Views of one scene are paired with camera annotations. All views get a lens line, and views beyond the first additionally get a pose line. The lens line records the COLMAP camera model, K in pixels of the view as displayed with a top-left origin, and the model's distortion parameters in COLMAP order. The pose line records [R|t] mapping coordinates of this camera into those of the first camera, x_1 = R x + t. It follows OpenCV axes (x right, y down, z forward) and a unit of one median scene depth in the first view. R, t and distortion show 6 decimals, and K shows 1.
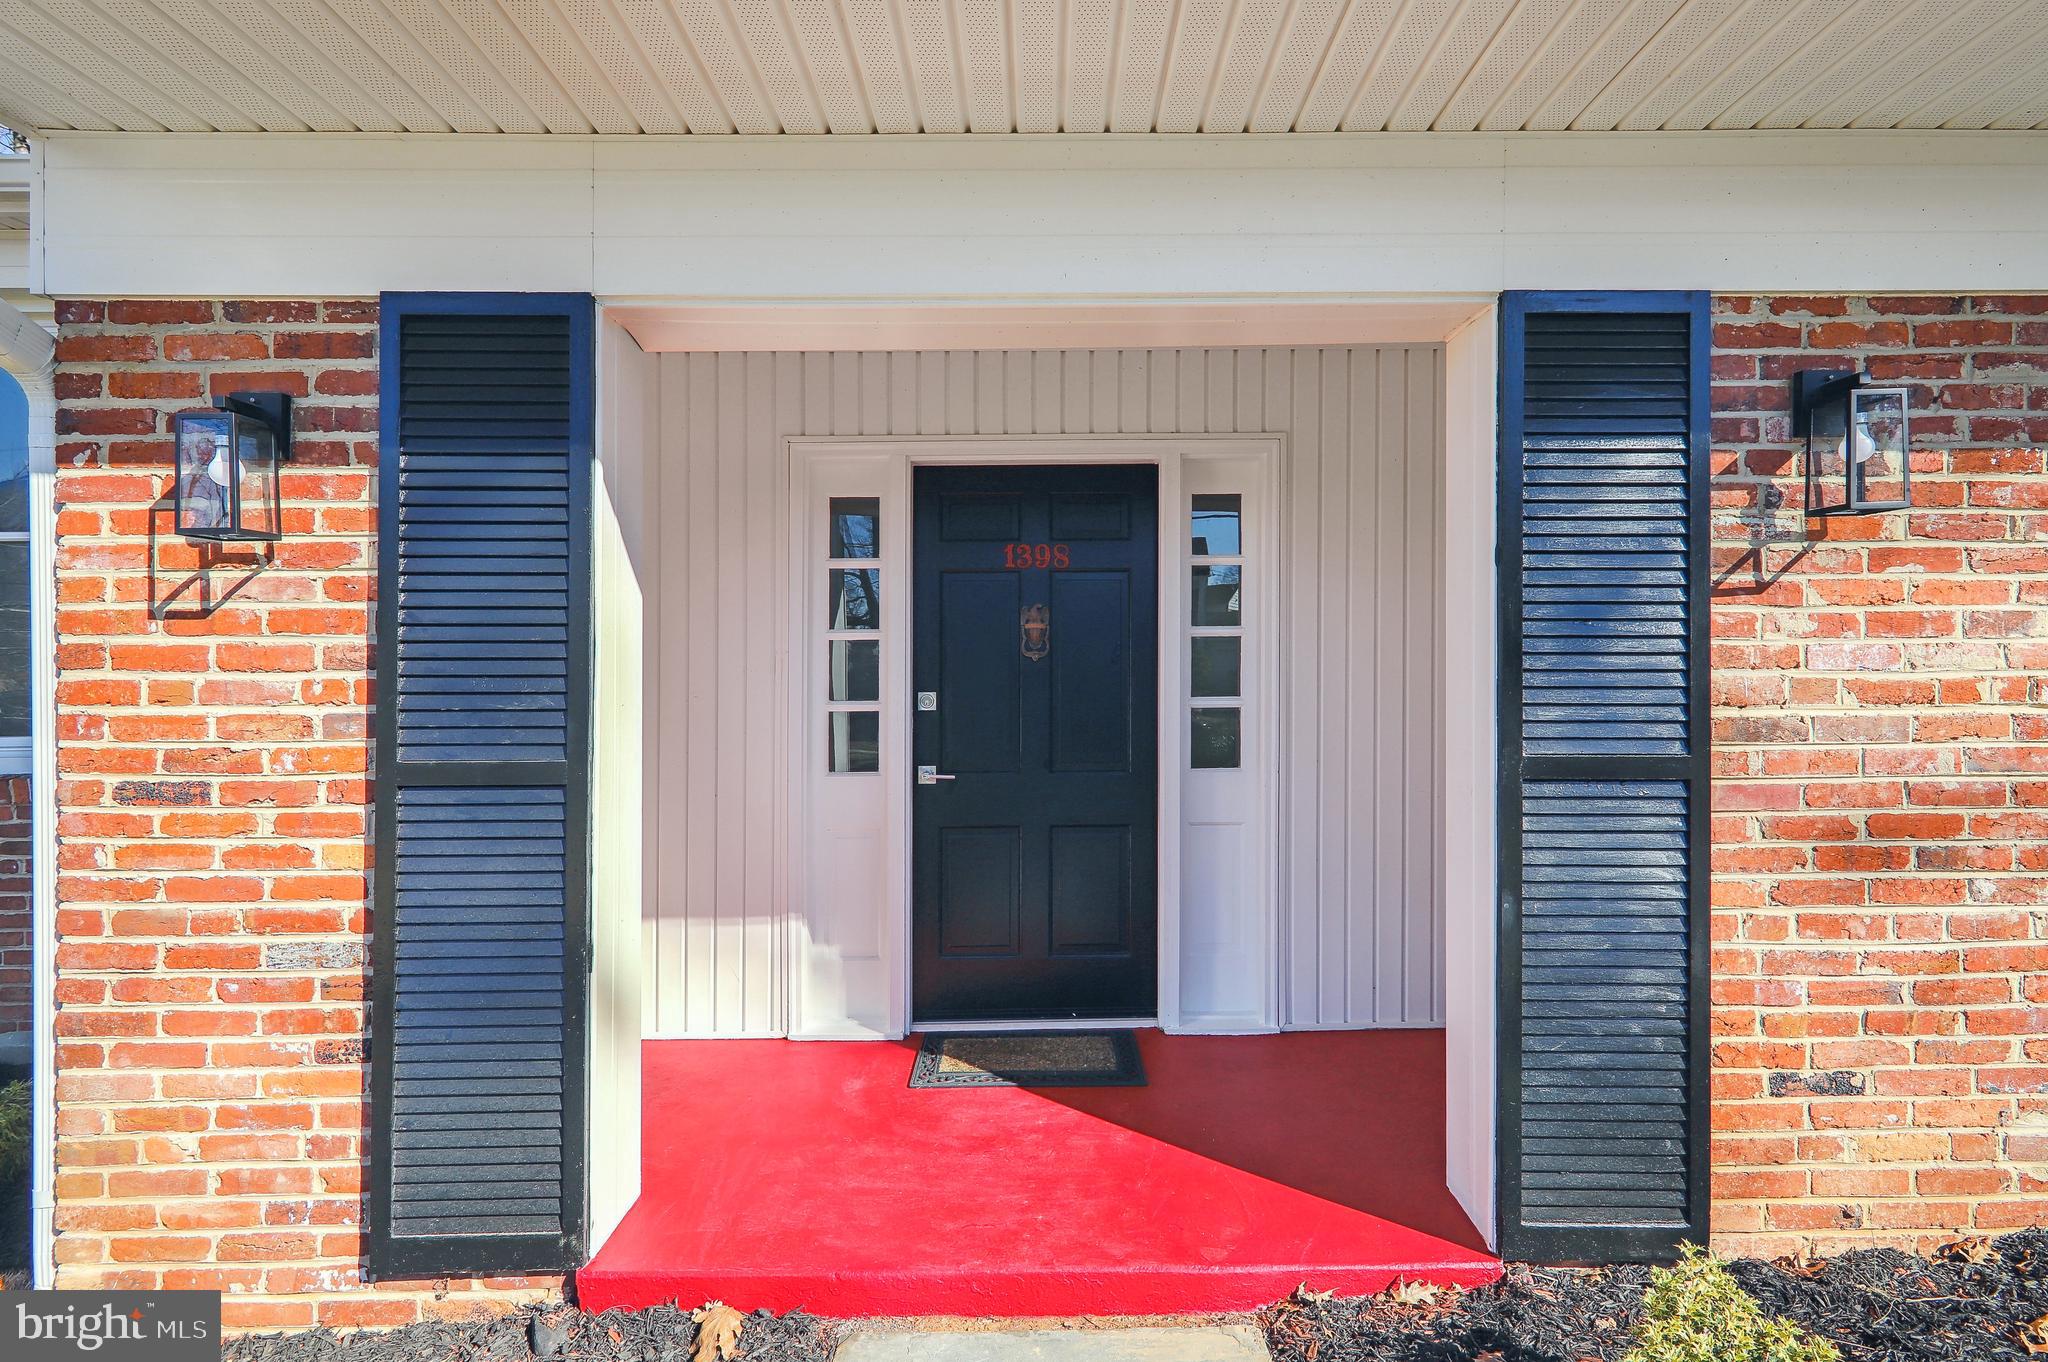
lens RADIAL K [[1026.0, 0, 1025.7], [0, 1026.0, 668.3], [0, 0, 1]] dist [-0.012564, -0.001454]
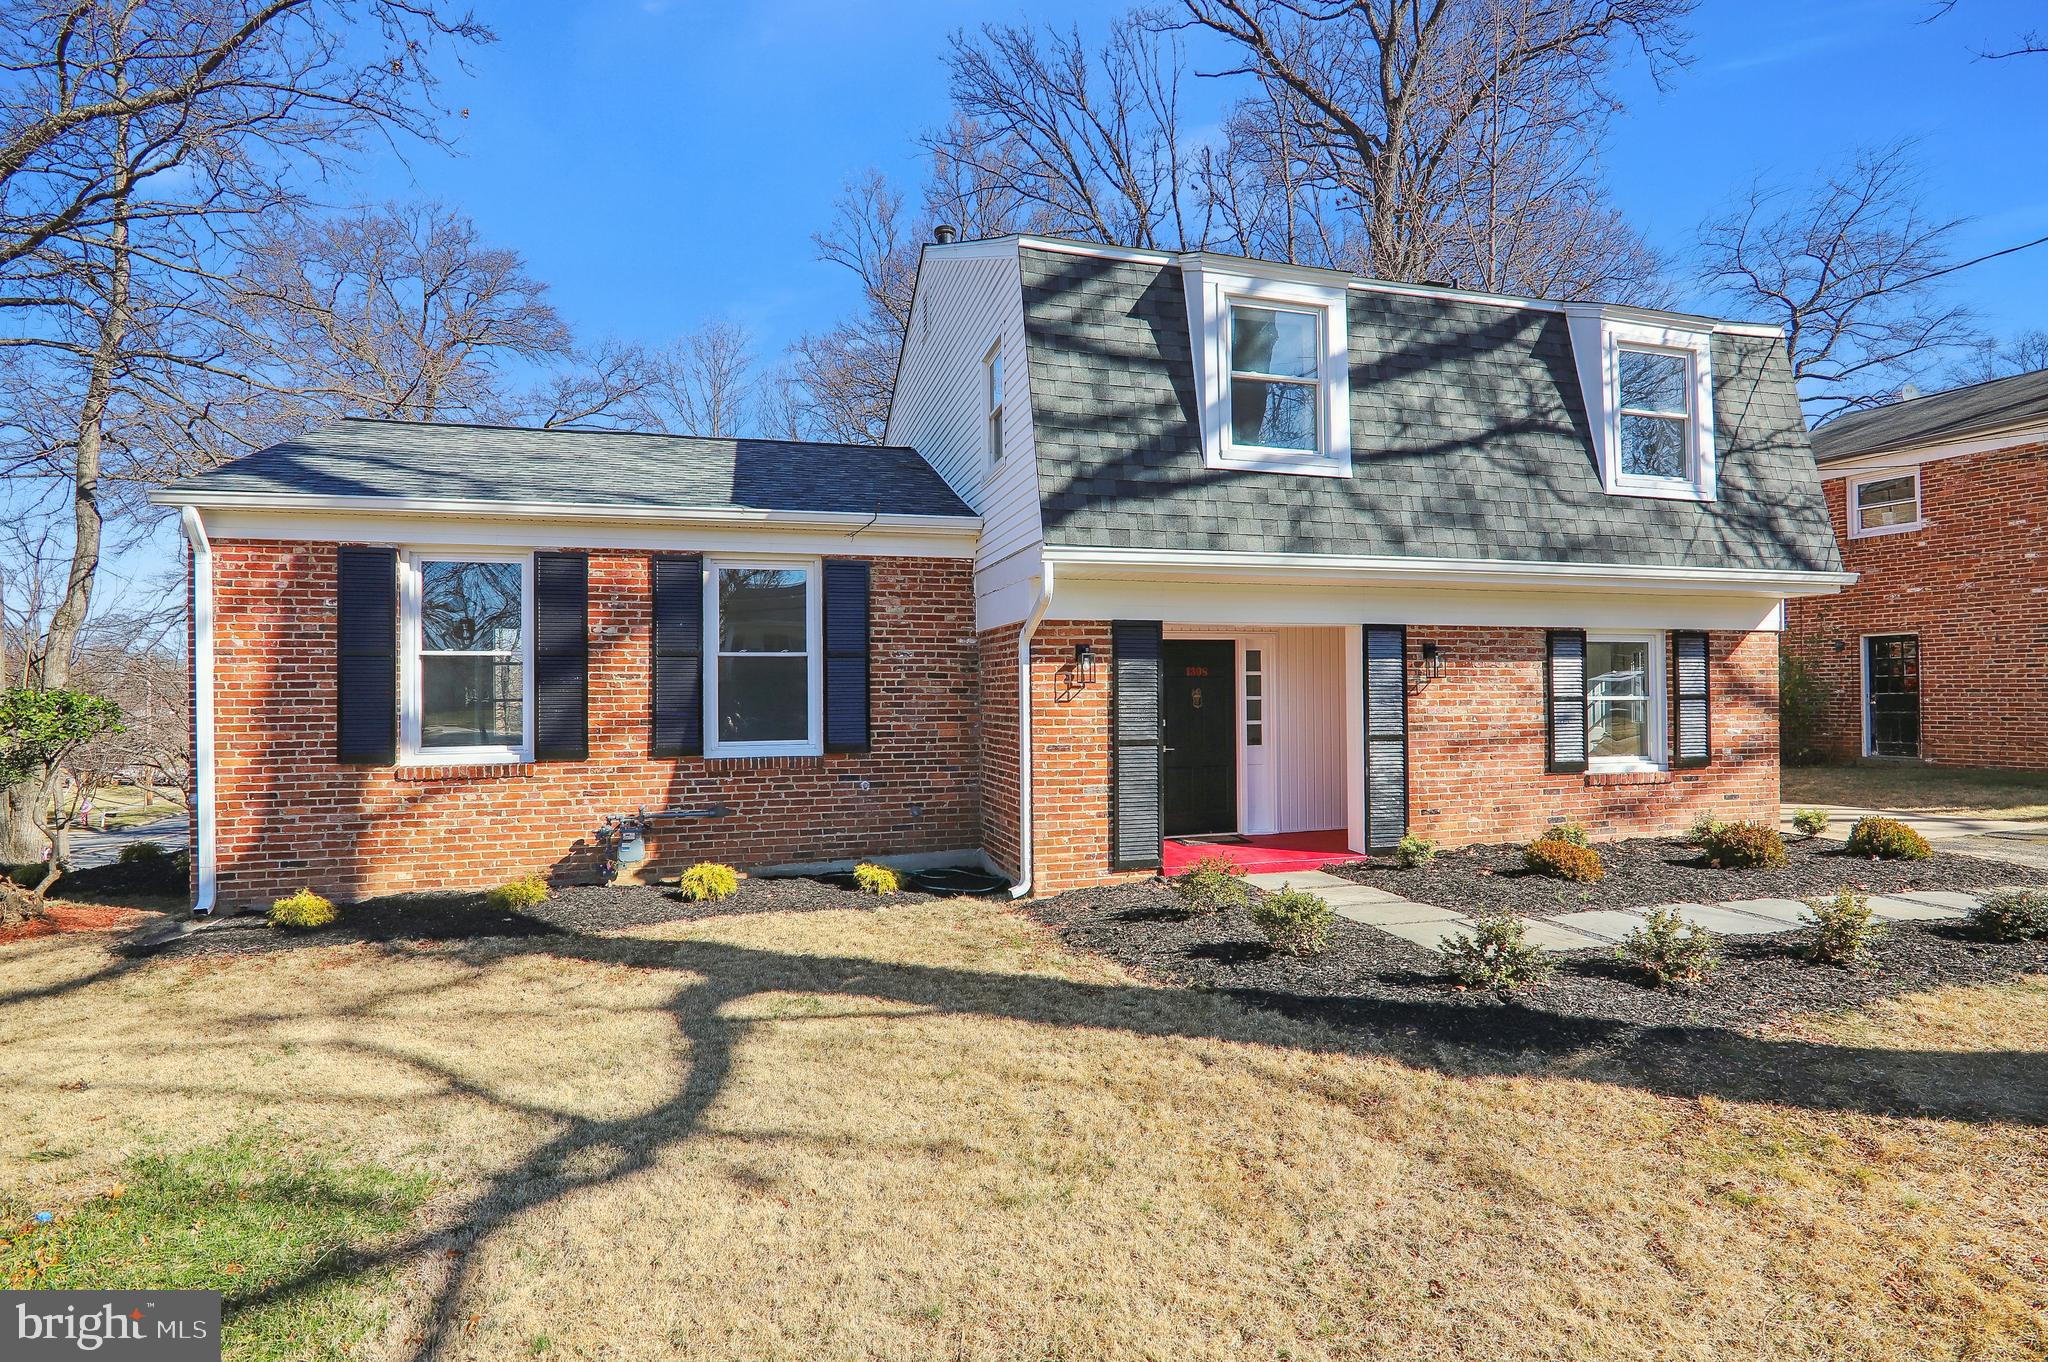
lens RADIAL K [[984.5, 0, 1026.1], [0, 984.5, 680.4], [0, 0, 1]] dist [-0.014115, 0.000171]
pose [[0.967232, 0.002299, 0.253882, -1.894112], [0.000484, 0.999941, -0.010896, -0.093087], [-0.253892, 0.010662, 0.967174, -2.541828]]
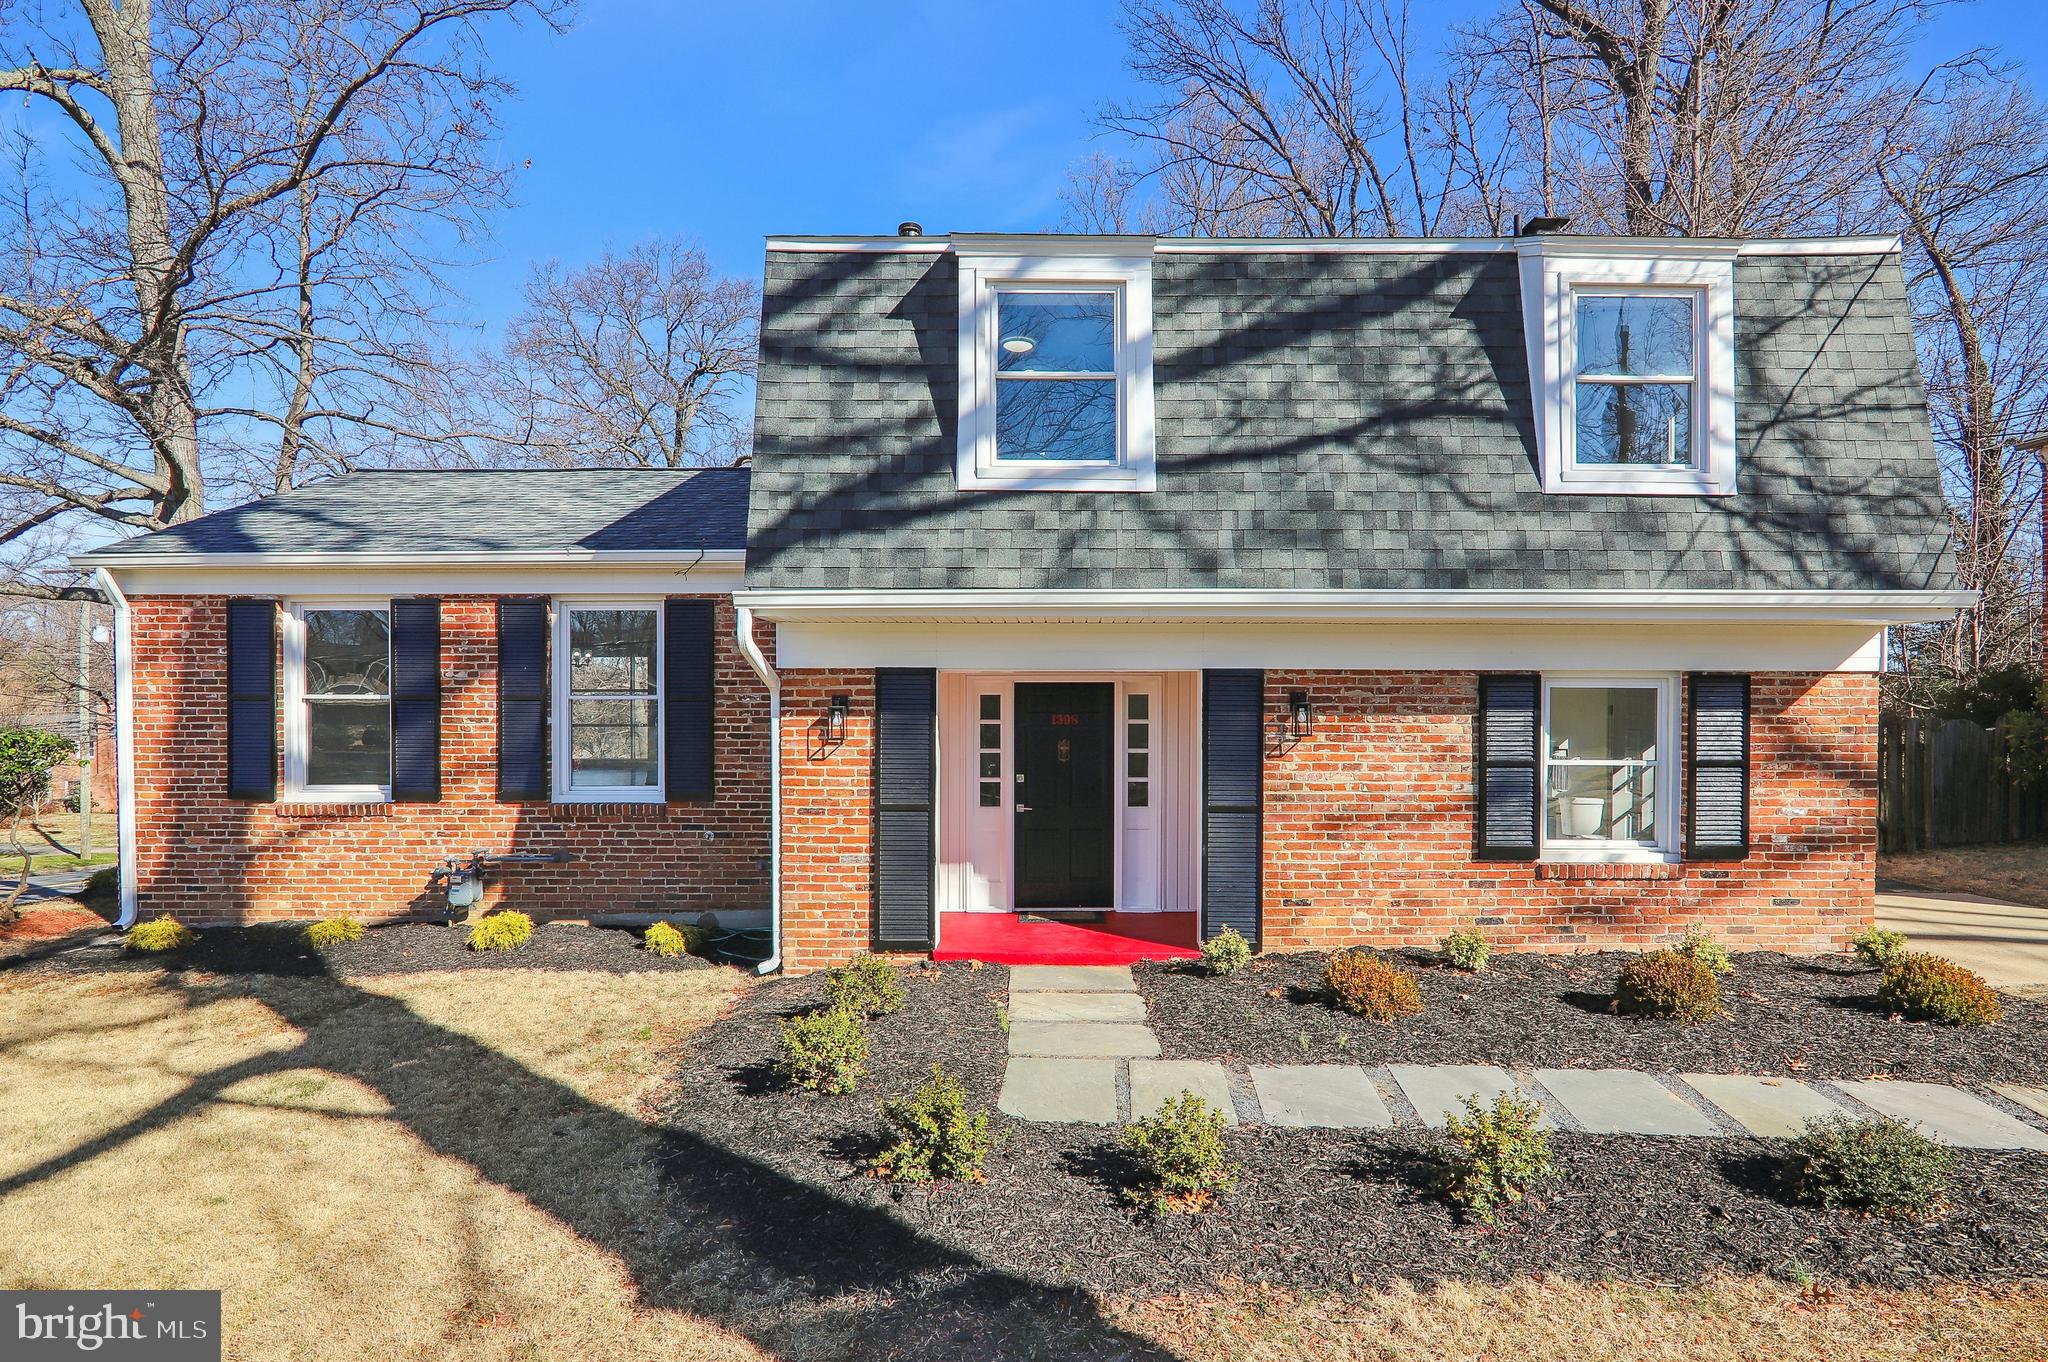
lens RADIAL K [[1026.0, 0, 1034.1], [0, 1026.0, 714.8], [0, 0, 1]] dist [-0.012564, -0.001454]
pose [[0.999800, 0.008087, -0.018303, -0.034402], [-0.007805, 0.999851, 0.015403, -0.262062], [0.018424, -0.015257, 0.999714, -2.429535]]
